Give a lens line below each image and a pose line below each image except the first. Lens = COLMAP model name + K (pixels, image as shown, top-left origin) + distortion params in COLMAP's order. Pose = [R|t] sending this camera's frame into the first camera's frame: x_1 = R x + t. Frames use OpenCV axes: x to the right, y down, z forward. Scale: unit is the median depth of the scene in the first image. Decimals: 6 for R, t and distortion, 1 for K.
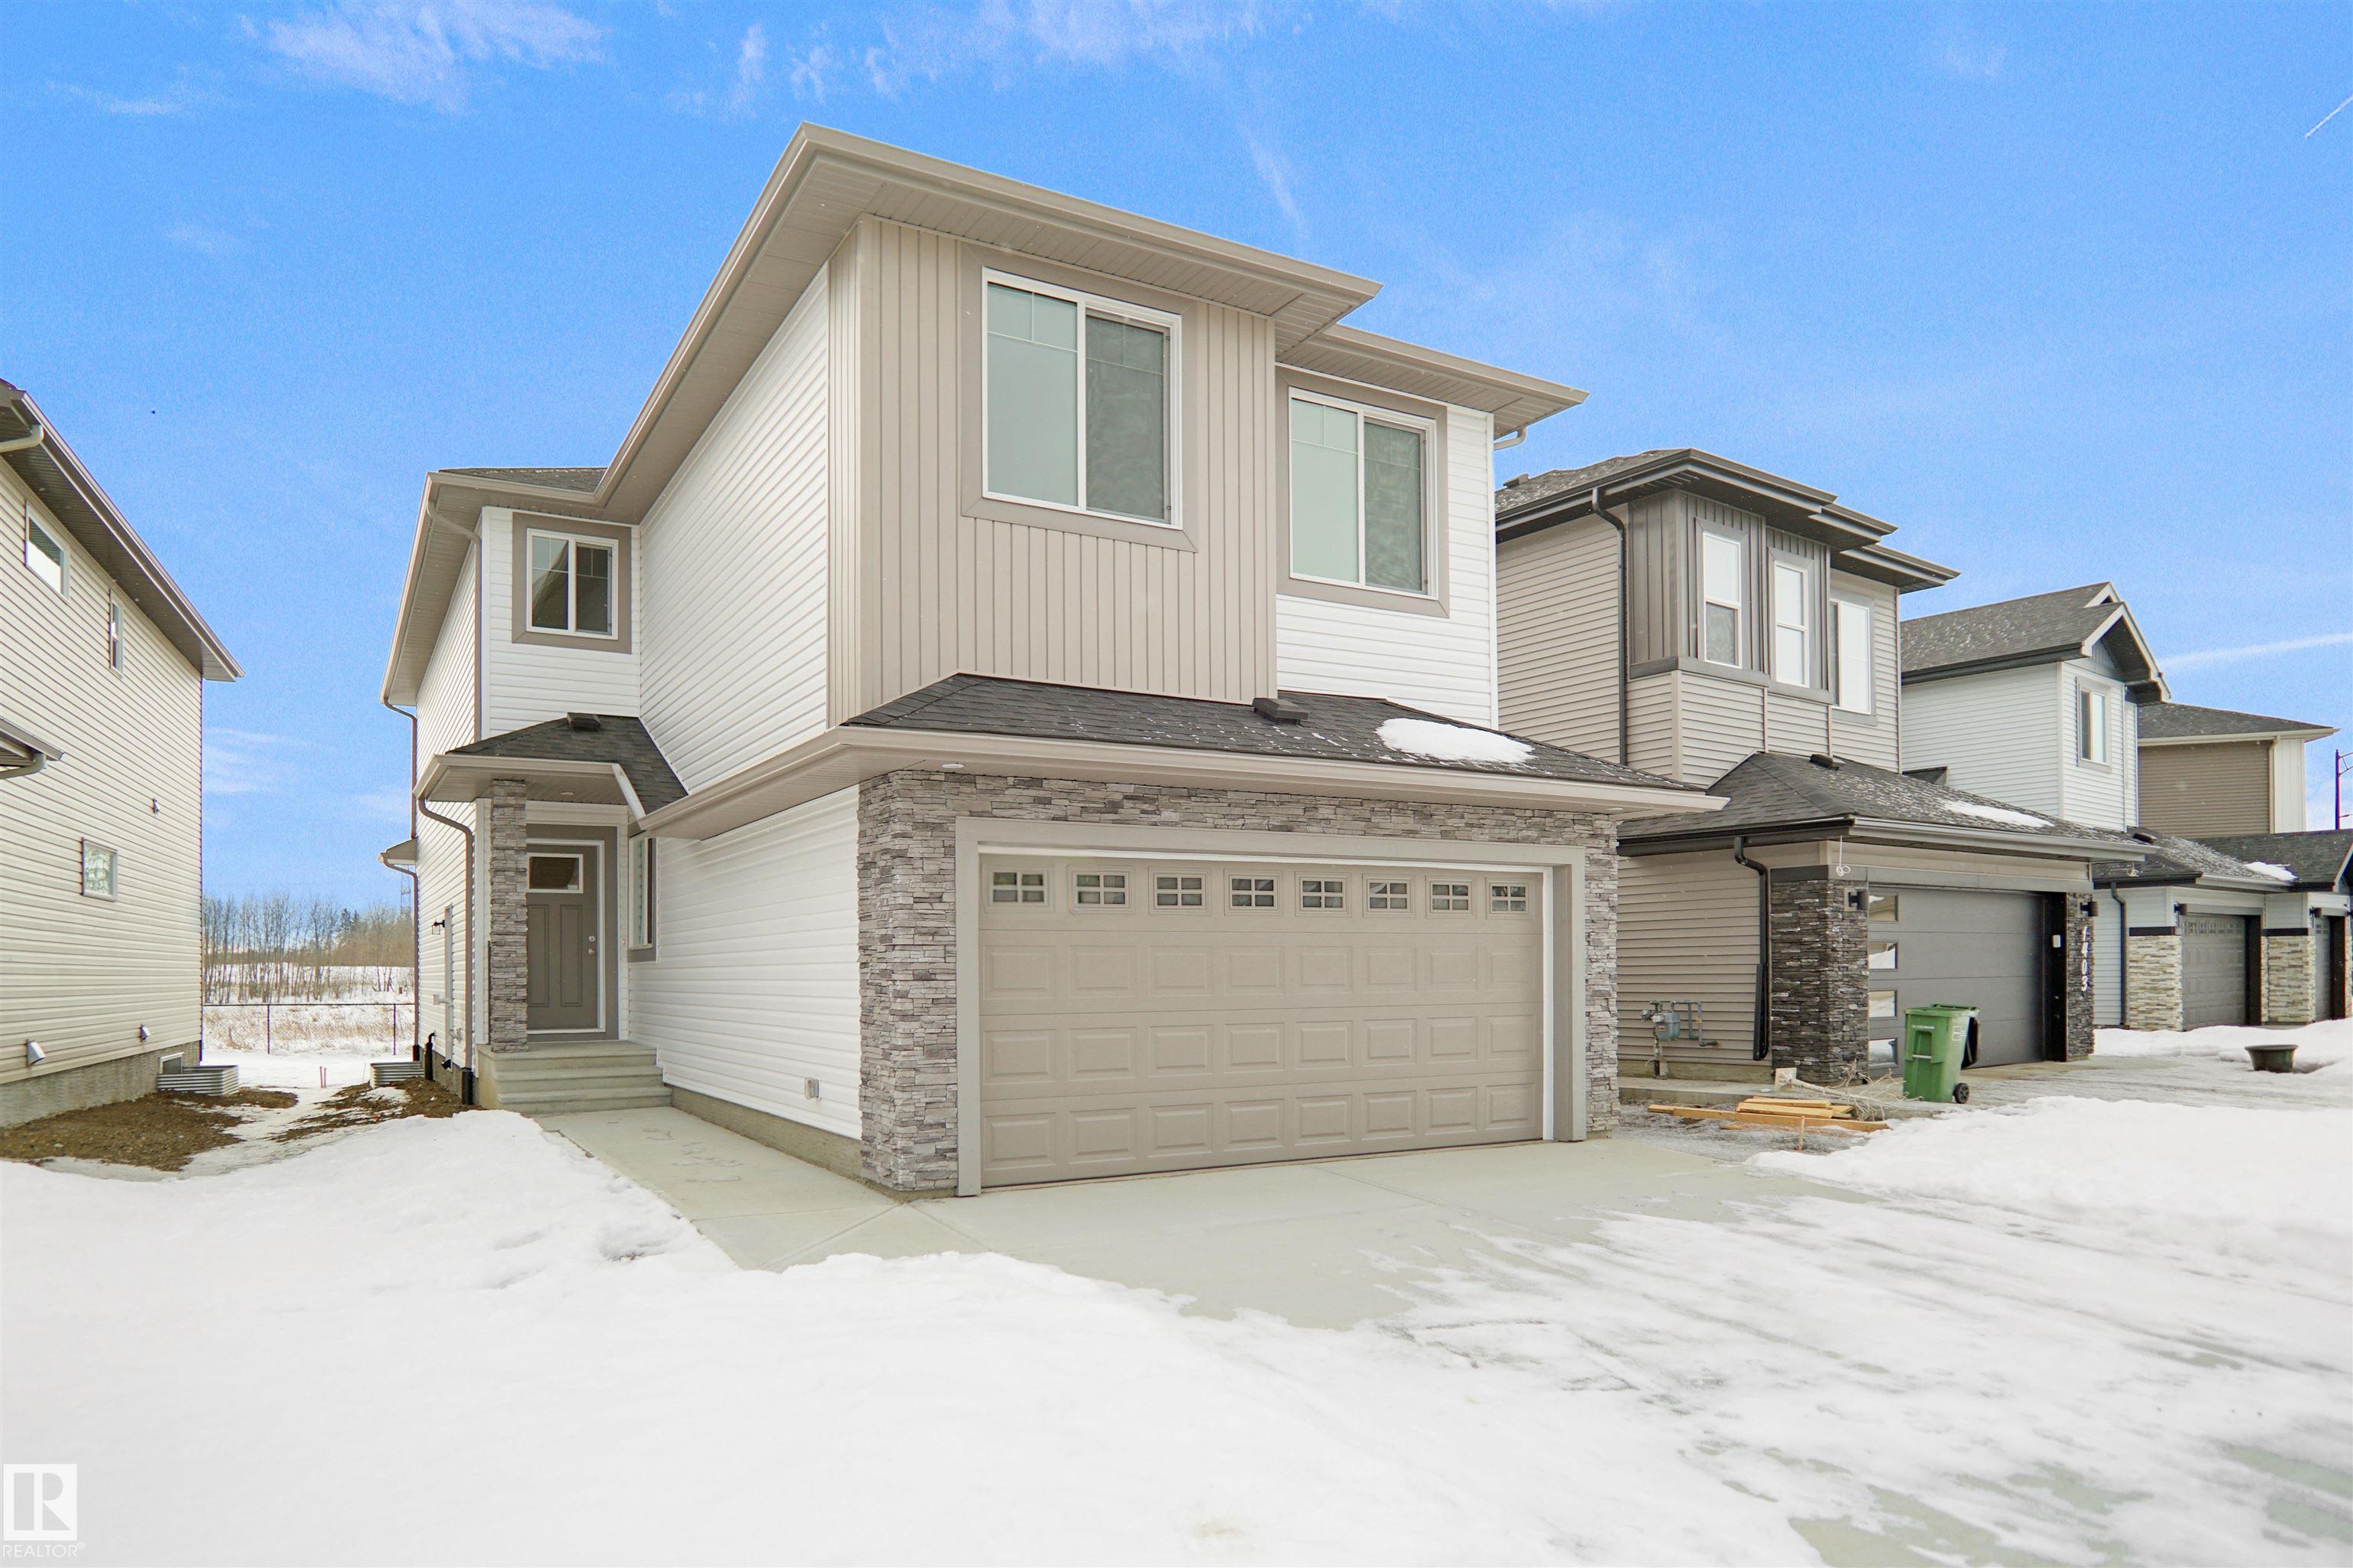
lens RADIAL K [[1231.8, 0, 1178.3], [0, 1231.8, 711.5], [0, 0, 1]] dist [-0.021805, 0.001705]
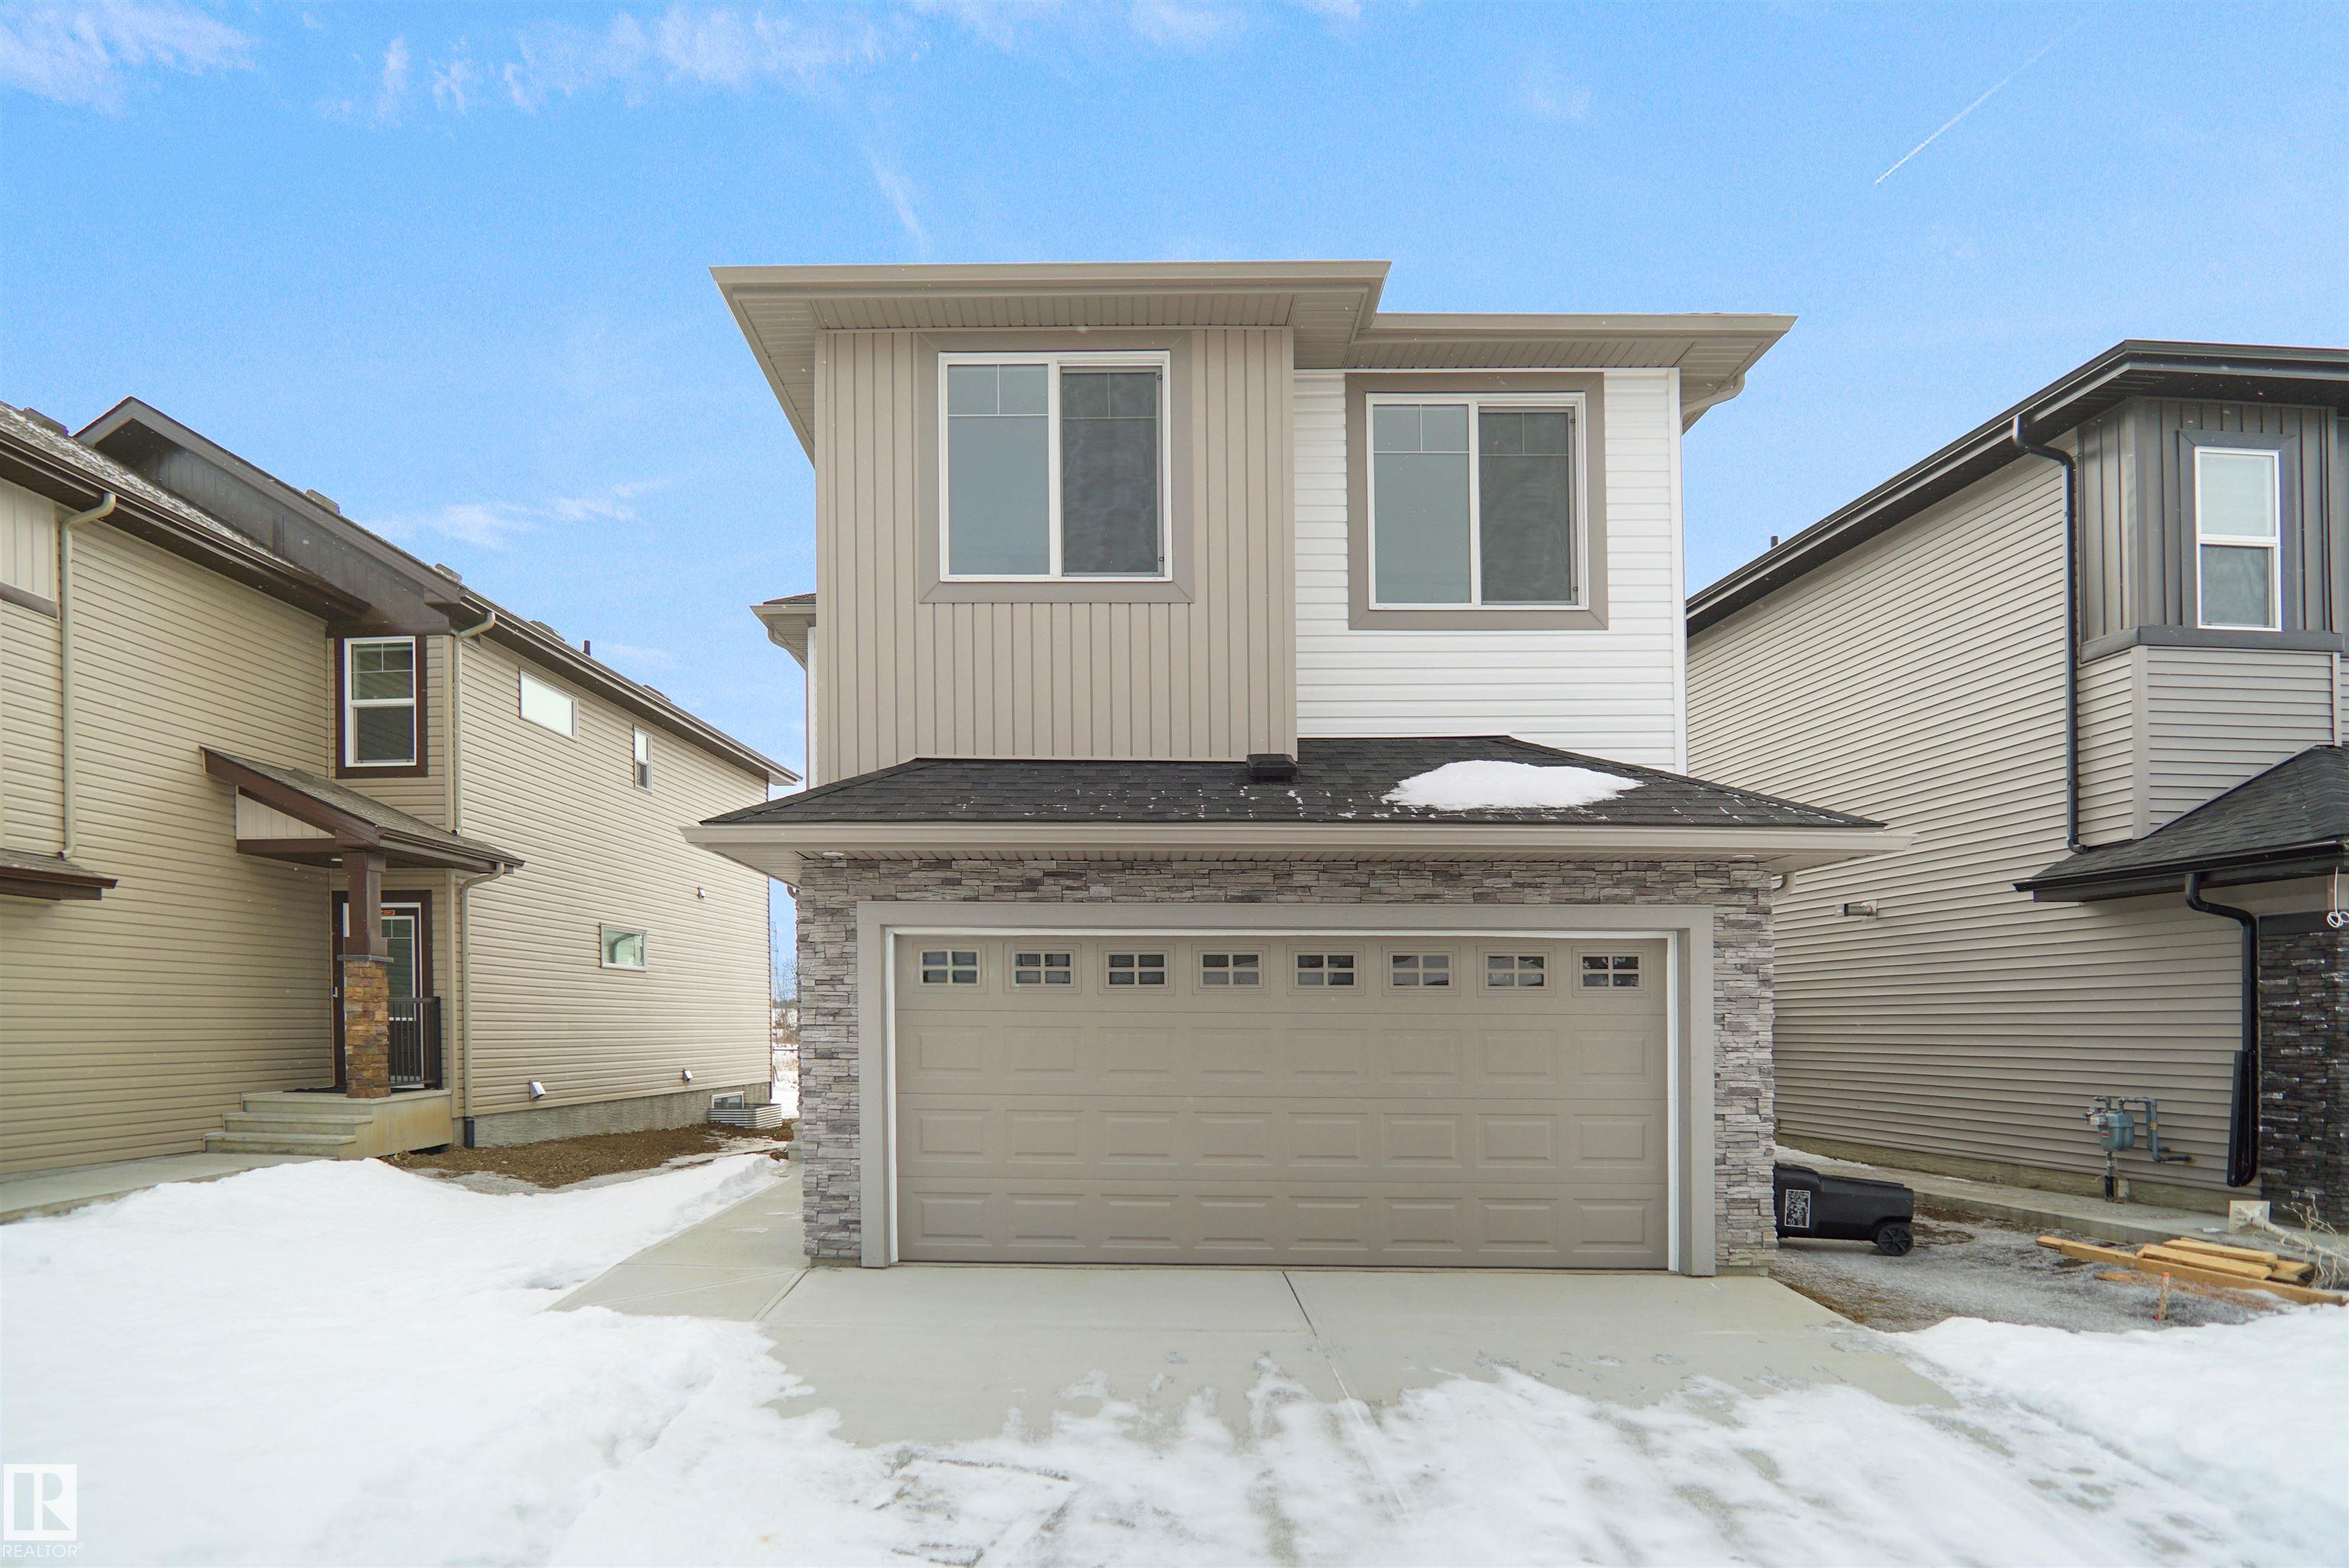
lens RADIAL K [[1284.5, 0, 1197.8], [0, 1284.5, 779.6], [0, 0, 1]] dist [-0.034088, 0.011346]
pose [[0.890096, -0.070249, -0.450328, 0.444797], [0.078014, 0.996951, -0.001322, 0.005474], [0.449048, -0.033955, 0.892862, 0.133521]]
